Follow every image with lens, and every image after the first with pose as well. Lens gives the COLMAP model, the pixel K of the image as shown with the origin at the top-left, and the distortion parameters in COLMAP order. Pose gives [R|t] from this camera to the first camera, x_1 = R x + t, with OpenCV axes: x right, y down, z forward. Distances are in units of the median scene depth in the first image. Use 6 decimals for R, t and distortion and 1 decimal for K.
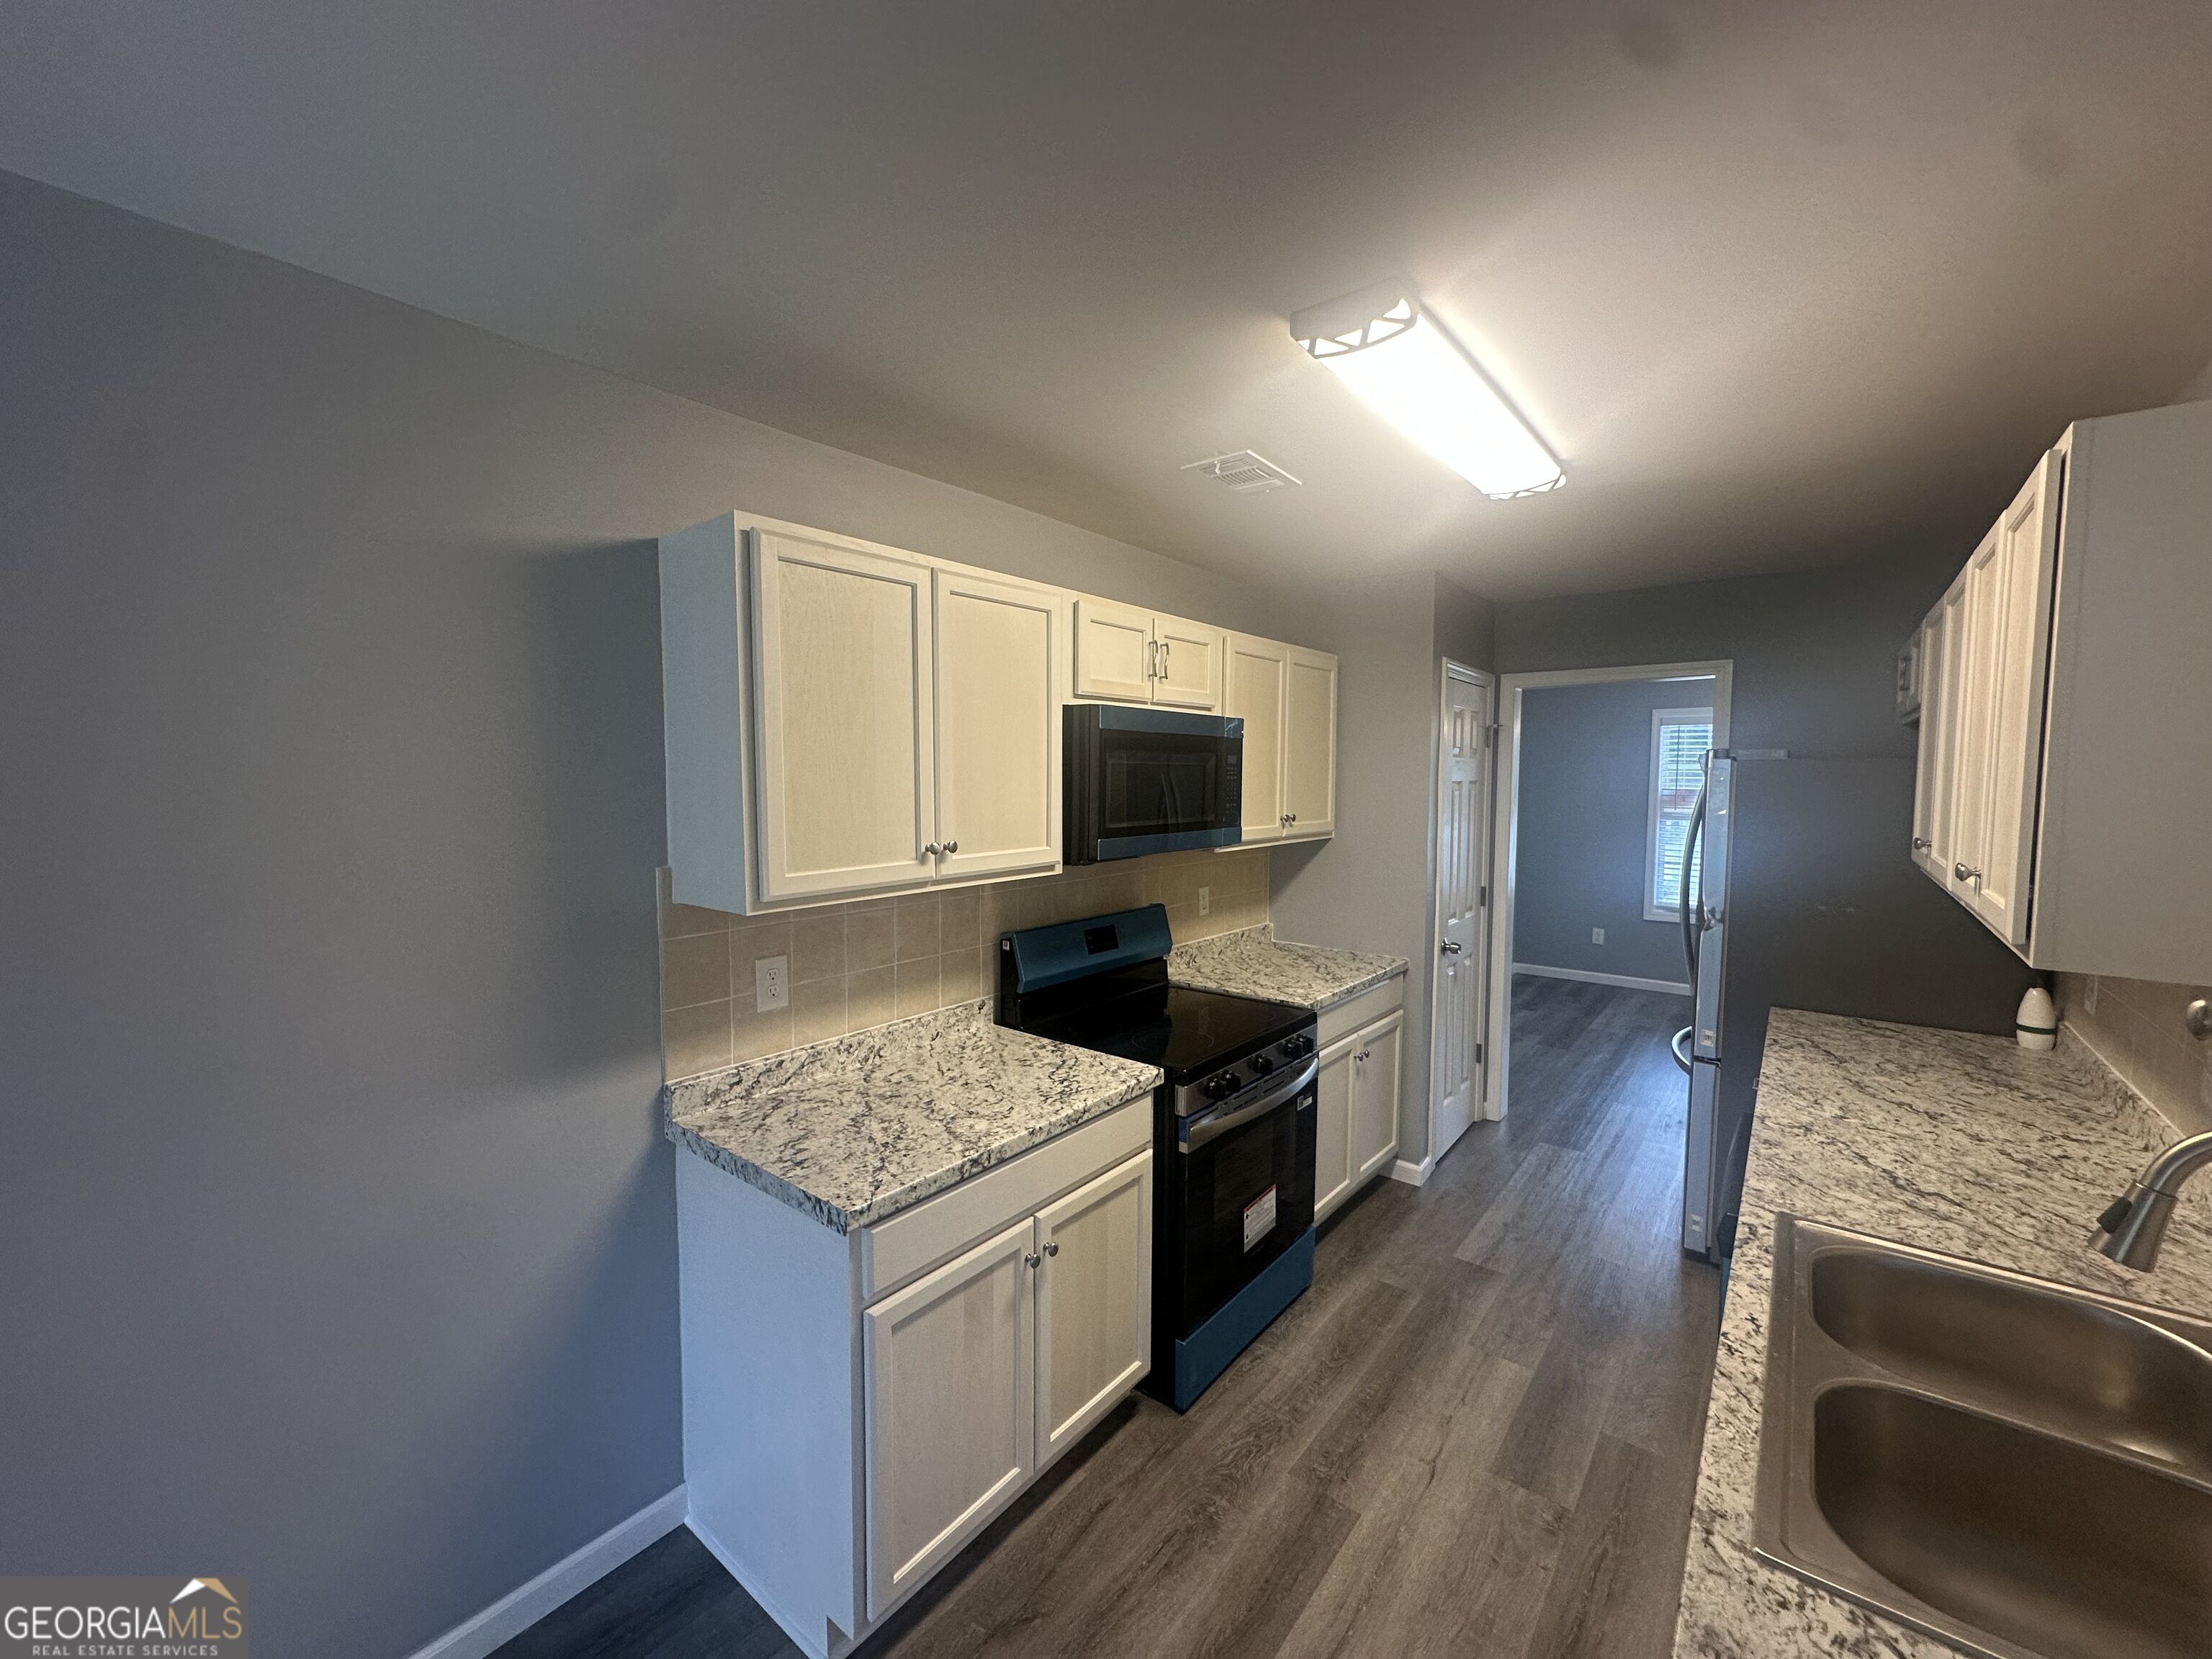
lens RADIAL K [[883.7, 0, 1102.1], [0, 883.7, 827.1], [0, 0, 1]] dist [-0.002355, 0.000140]
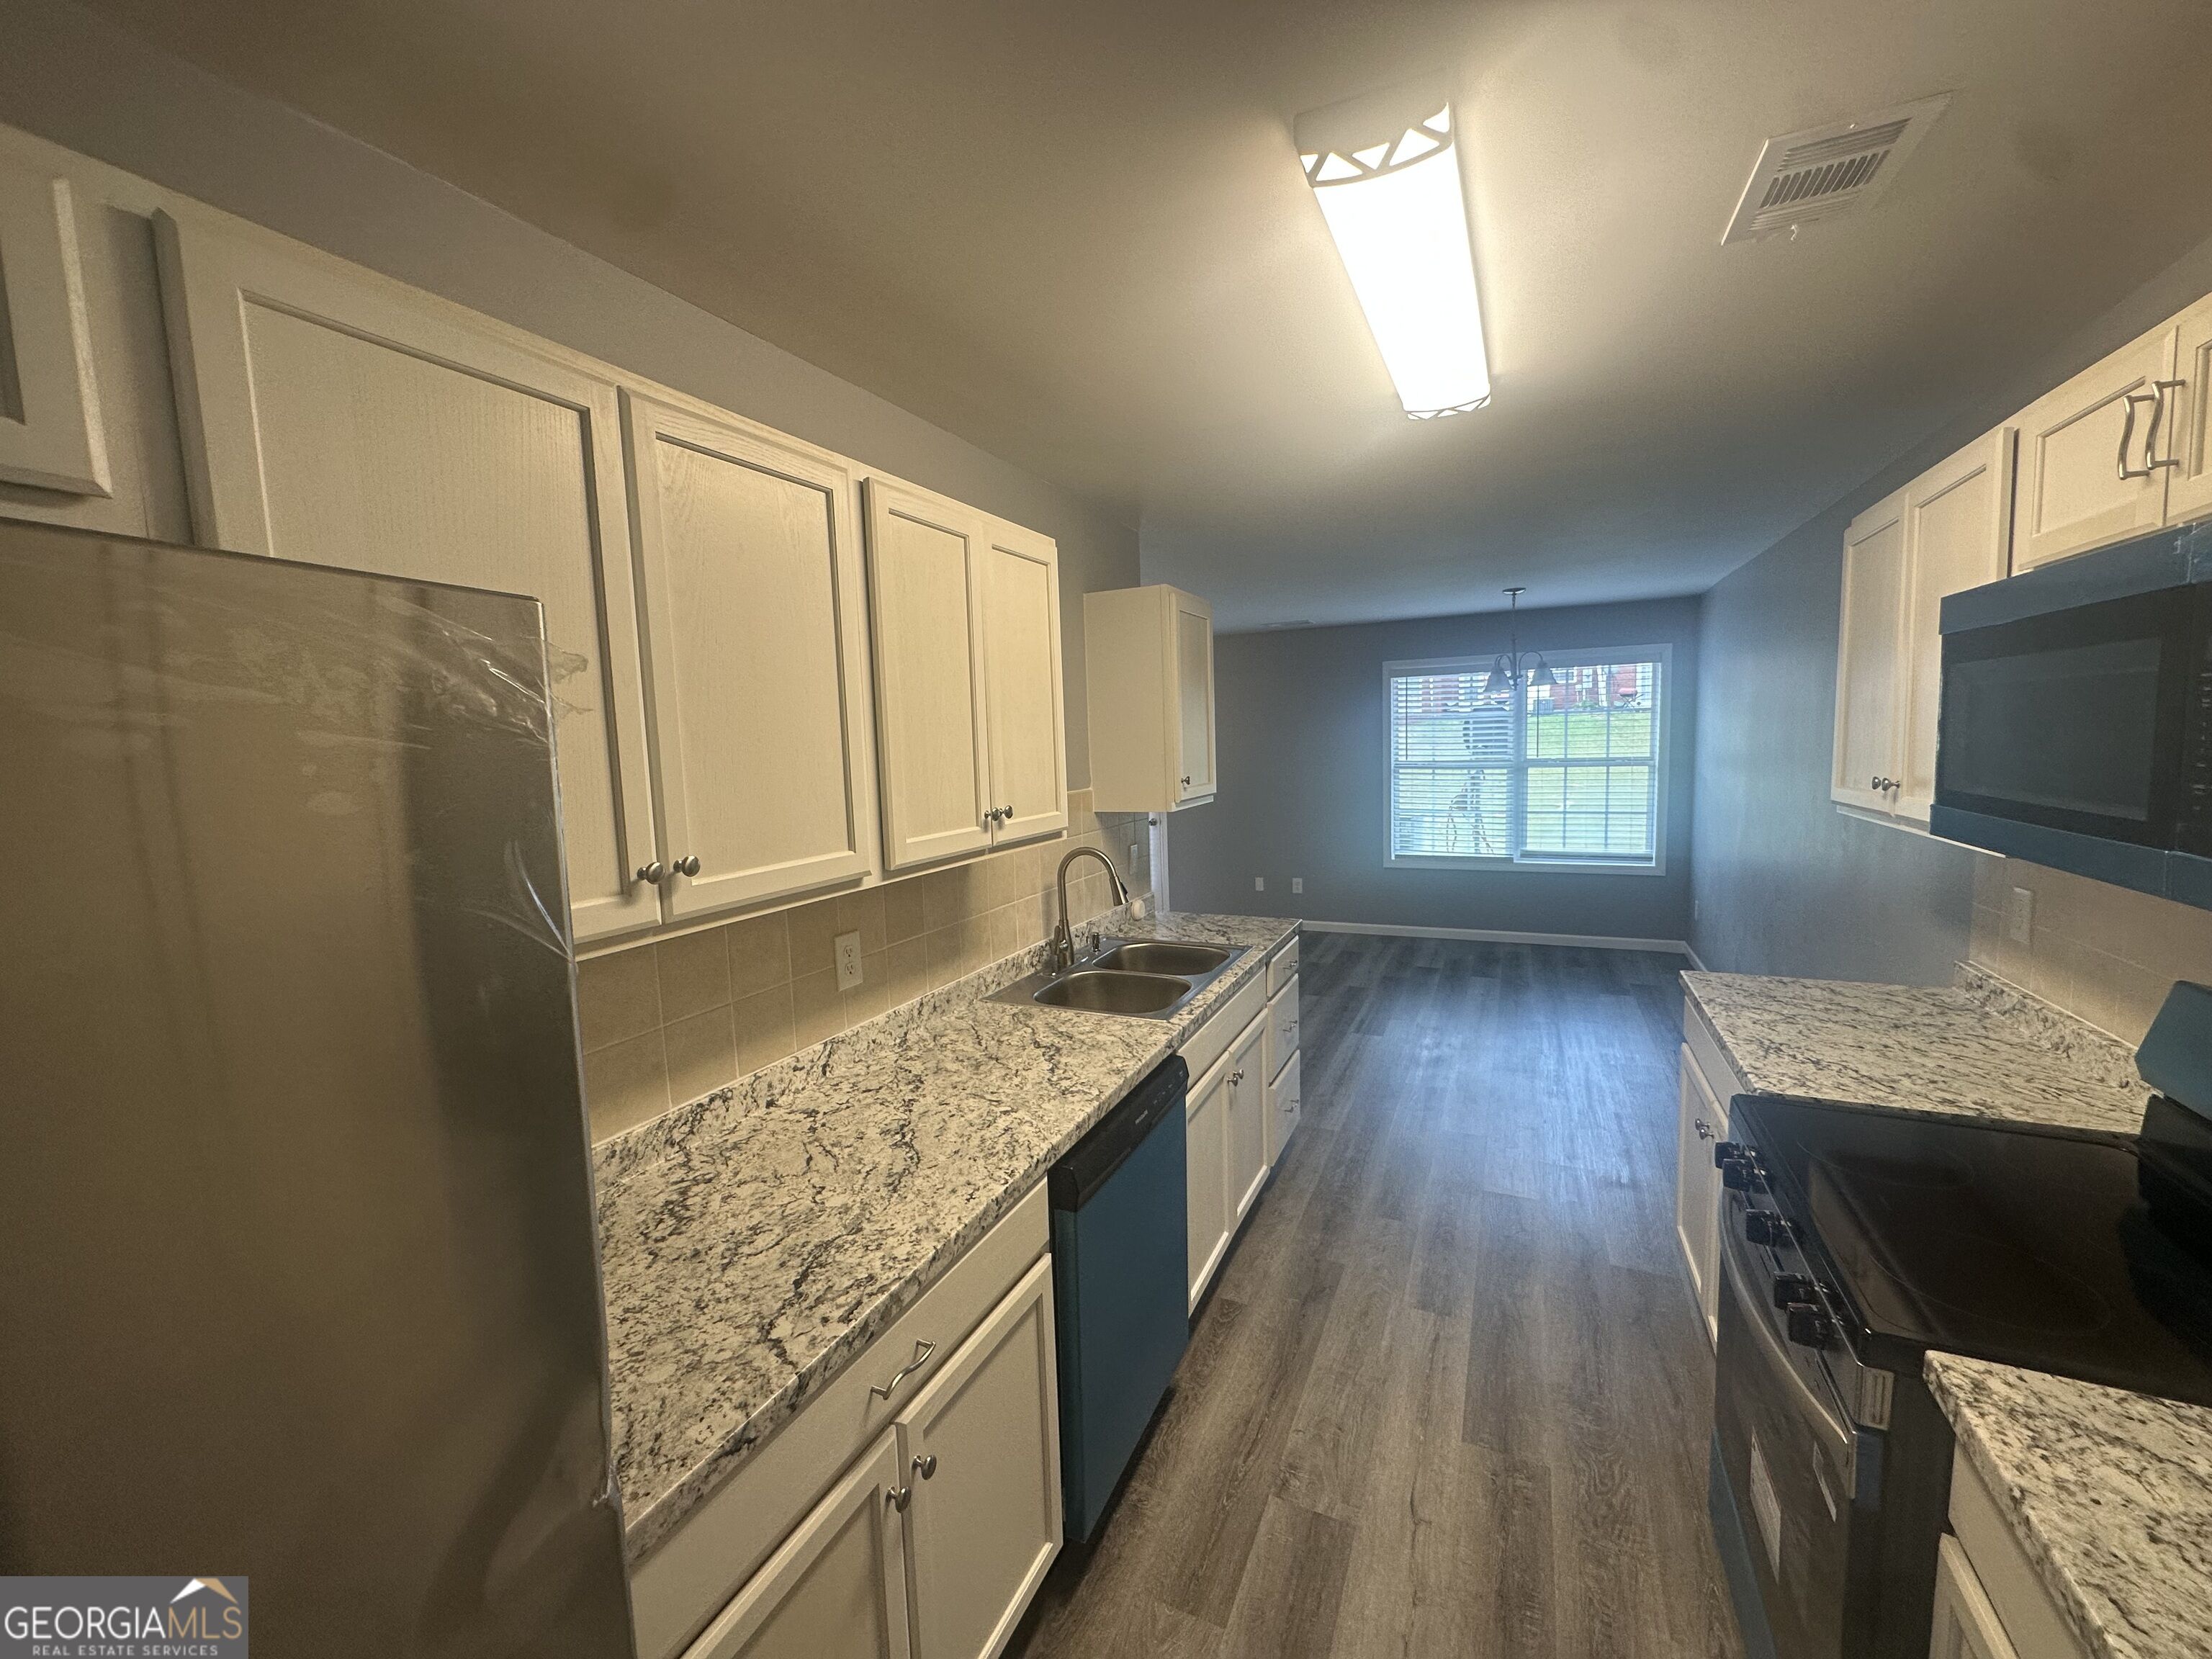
lens RADIAL K [[883.7, 0, 1102.1], [0, 883.7, 827.1], [0, 0, 1]] dist [-0.002355, 0.000140]
pose [[-0.972326, 0.050748, -0.228048, 0.867122], [0.013226, 0.986515, 0.163137, -0.098580], [0.233252, 0.155606, -0.959886, 1.711676]]
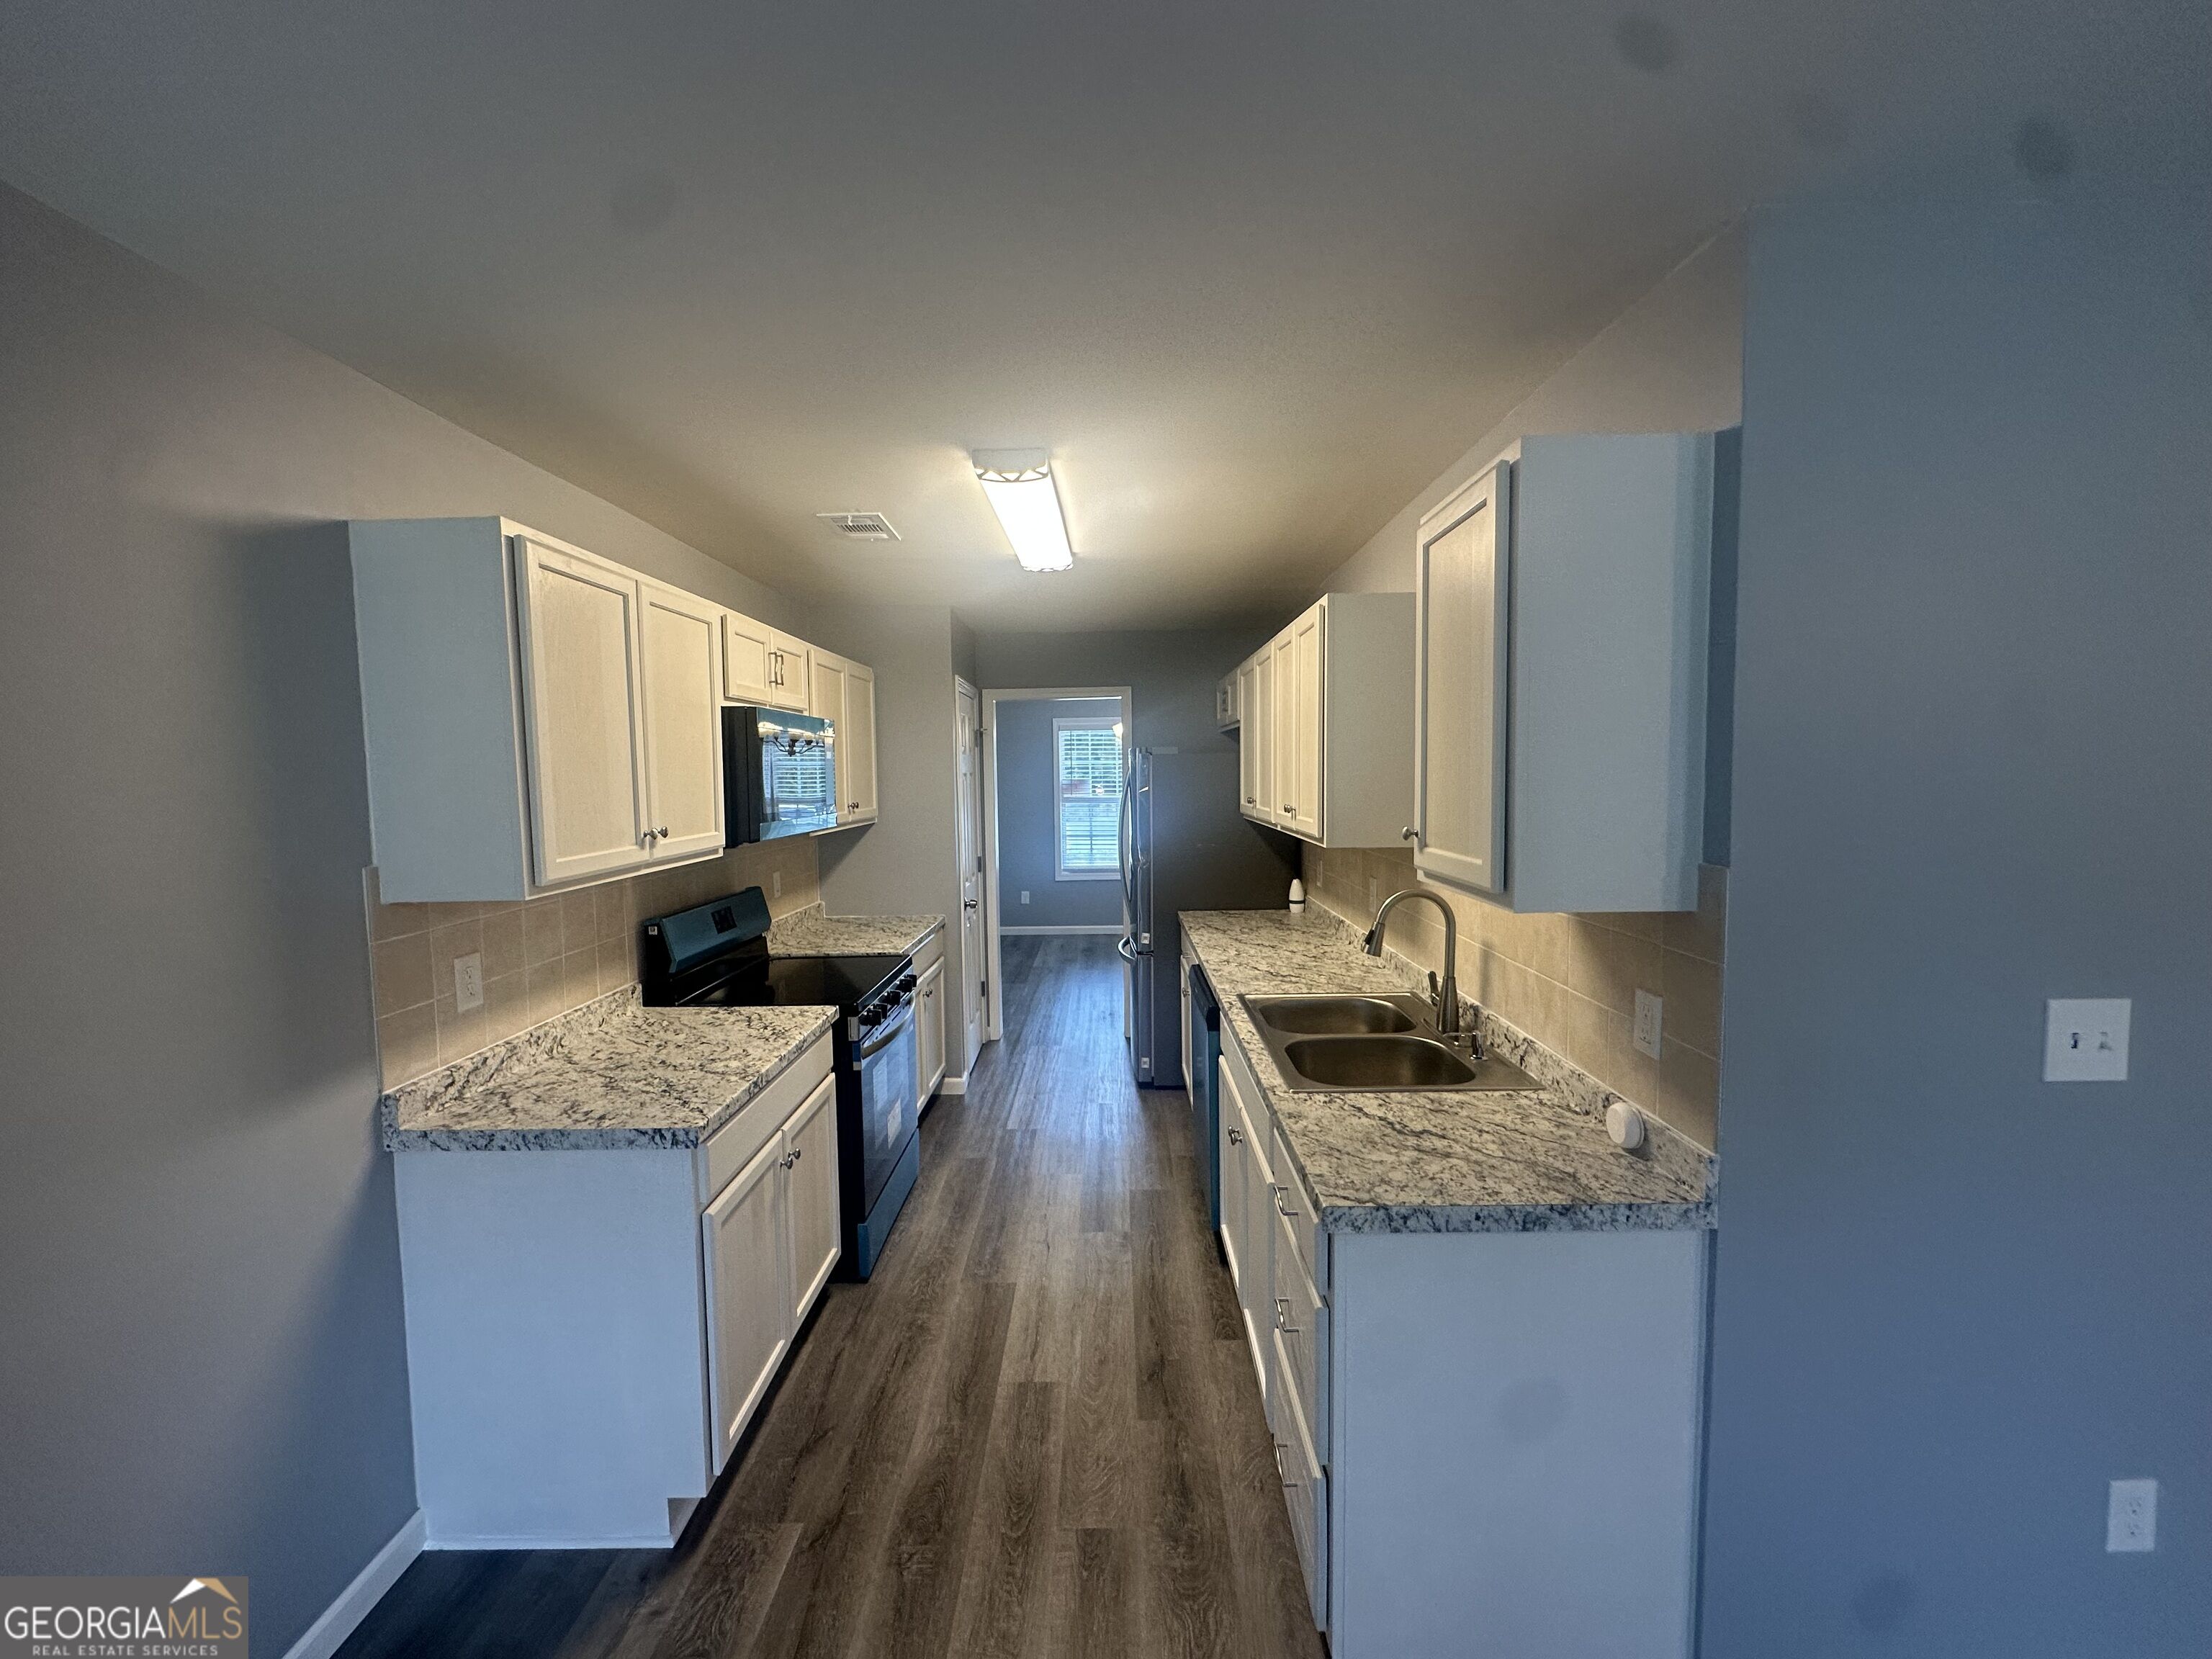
lens RADIAL K [[883.7, 0, 1102.1], [0, 883.7, 827.1], [0, 0, 1]] dist [-0.002355, 0.000140]
pose [[0.787024, -0.054585, 0.614503, -0.416317], [0.055968, 0.998288, 0.016996, 0.027687], [-0.614378, 0.021016, 0.788732, -0.215142]]
